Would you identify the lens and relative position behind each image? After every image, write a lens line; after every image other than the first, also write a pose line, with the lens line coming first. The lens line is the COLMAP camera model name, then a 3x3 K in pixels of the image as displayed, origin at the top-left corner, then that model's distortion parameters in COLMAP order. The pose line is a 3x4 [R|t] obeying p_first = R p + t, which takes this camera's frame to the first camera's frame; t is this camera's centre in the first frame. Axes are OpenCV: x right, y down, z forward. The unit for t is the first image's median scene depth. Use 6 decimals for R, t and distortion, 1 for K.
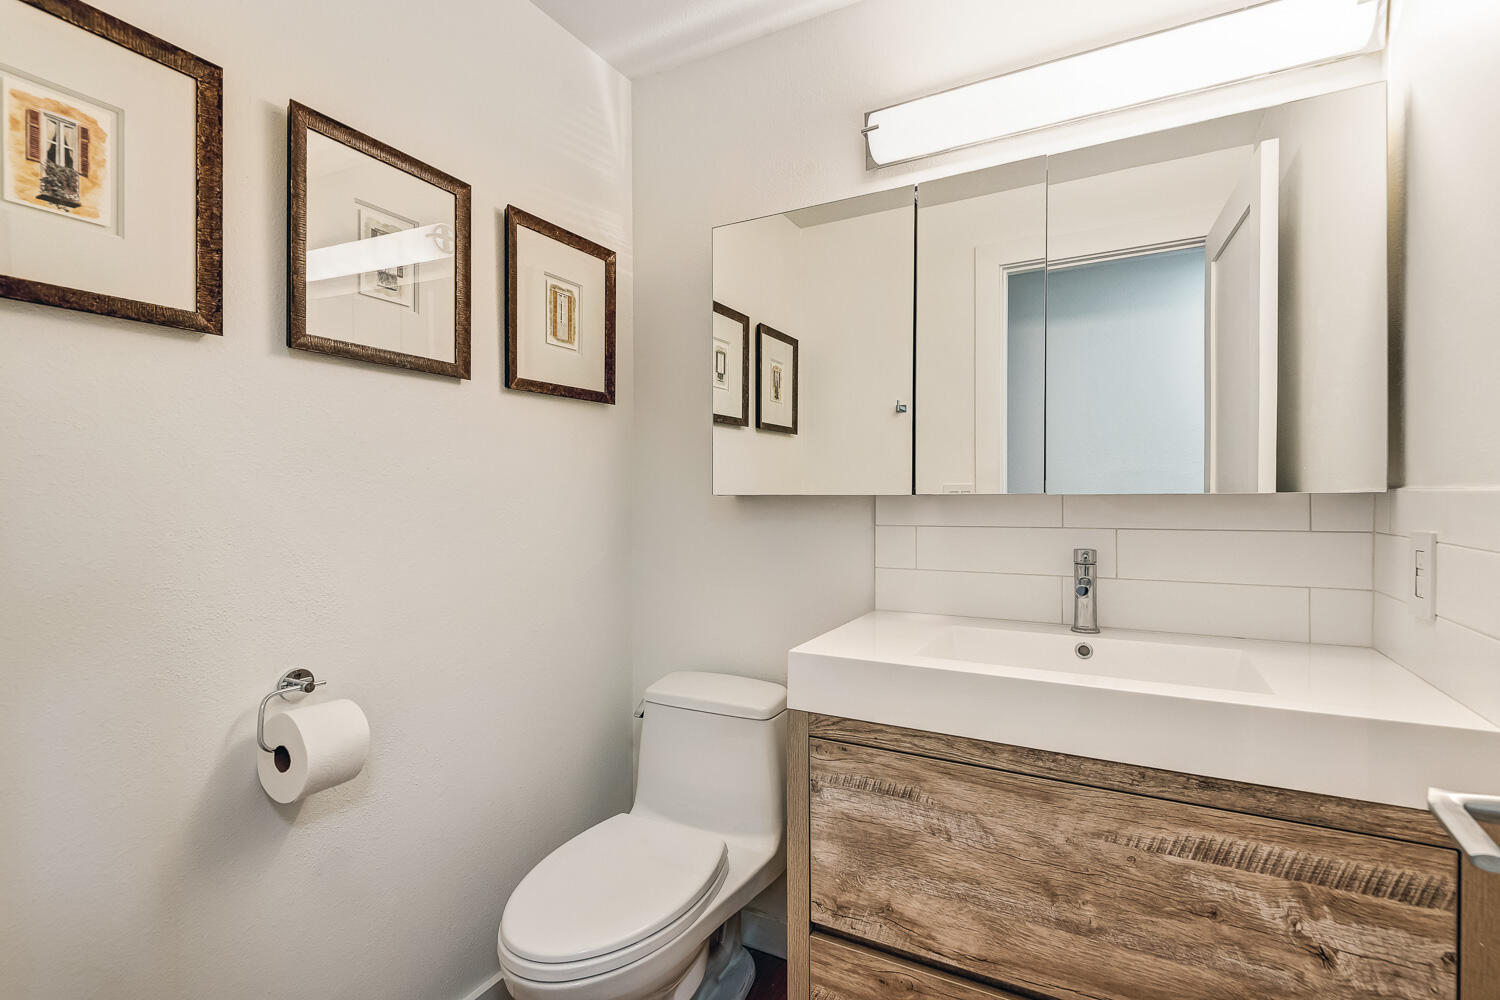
lens RADIAL K [[703.1, 0, 756.9], [0, 703.1, 496.4], [0, 0, 1]] dist [0.003451, -0.000566]
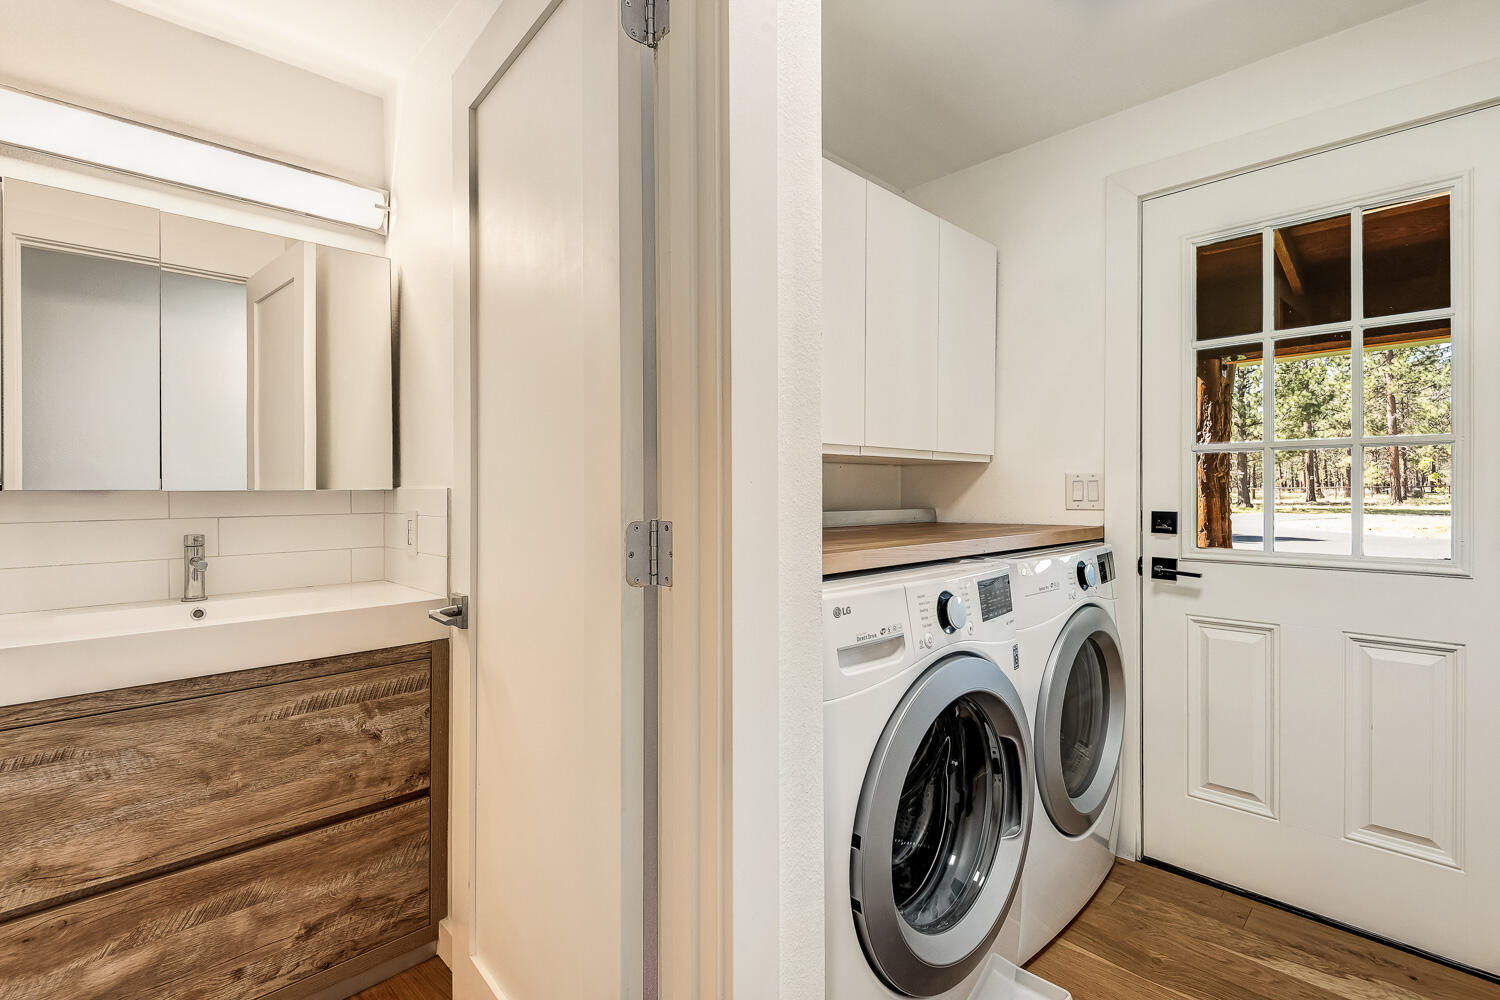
lens RADIAL K [[691.1, 0, 753.0], [0, 691.1, 469.0], [0, 0, 1]] dist [0.002065, -0.001216]
pose [[0.306387, 0.015553, 0.951780, -0.553775], [0.017355, 0.999609, -0.021921, 0.002481], [-0.951749, 0.023235, 0.305997, -0.452926]]
